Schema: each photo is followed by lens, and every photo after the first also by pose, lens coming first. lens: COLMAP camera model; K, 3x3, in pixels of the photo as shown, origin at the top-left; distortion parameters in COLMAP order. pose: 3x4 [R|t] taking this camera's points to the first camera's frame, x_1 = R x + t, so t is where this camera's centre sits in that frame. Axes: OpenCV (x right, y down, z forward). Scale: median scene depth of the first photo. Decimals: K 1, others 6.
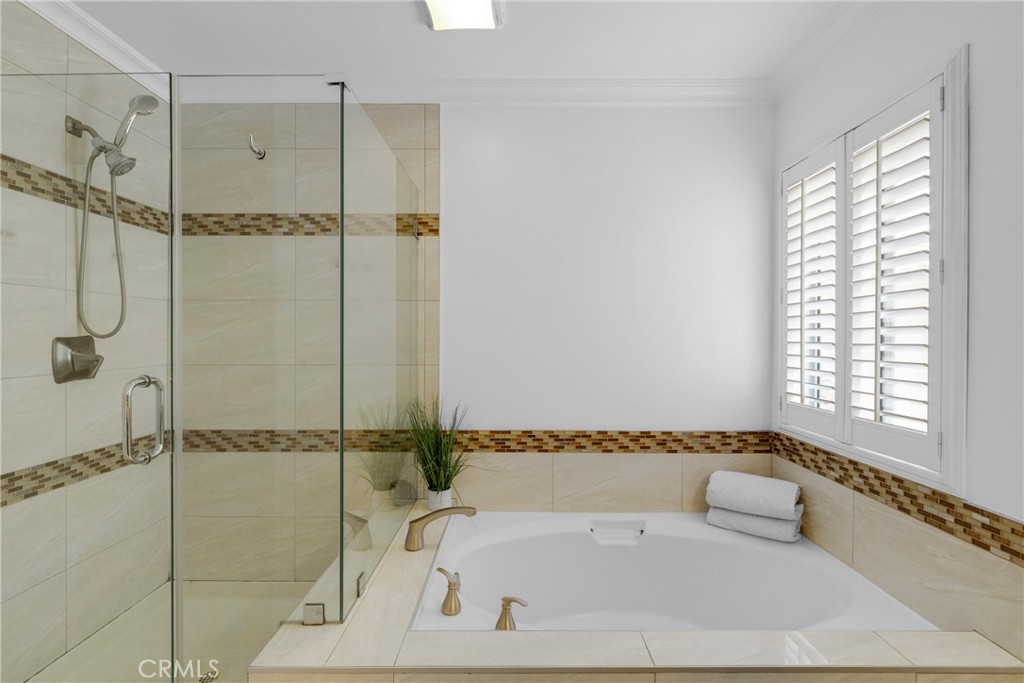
lens RADIAL K [[469.6, 0, 509.8], [0, 469.6, 339.4], [0, 0, 1]] dist [0.000467, -0.000524]
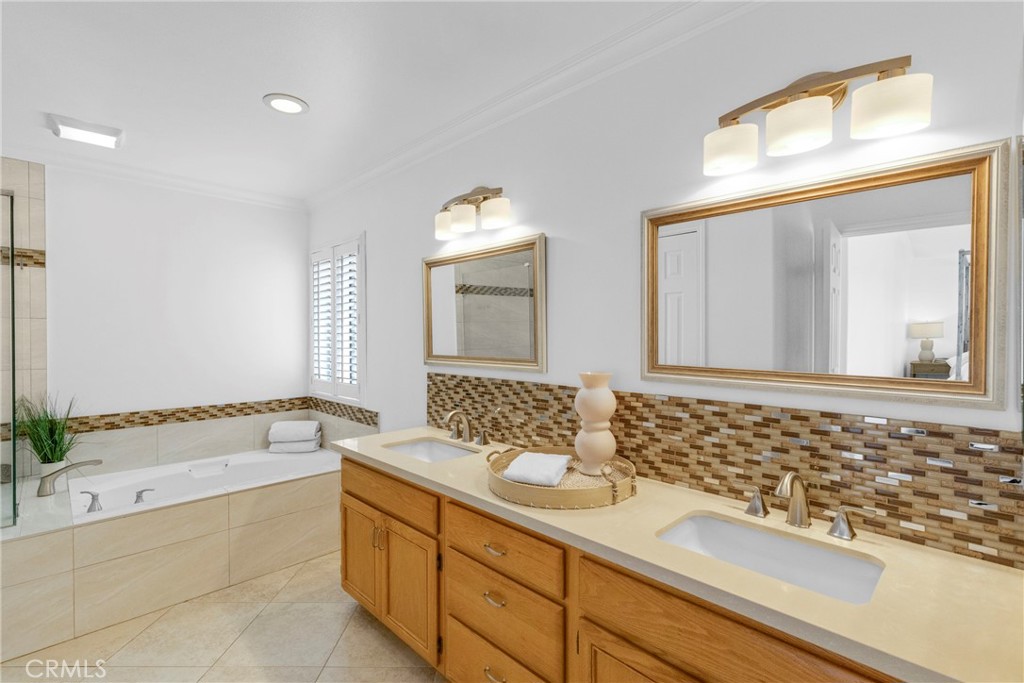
lens RADIAL K [[469.6, 0, 510.7], [0, 469.6, 339.7], [0, 0, 1]] dist [0.000467, -0.000524]
pose [[0.698151, -0.007084, 0.715915, -0.183814], [0.005211, 0.999975, 0.004812, -0.025093], [-0.715931, 0.000371, 0.698171, -0.802398]]
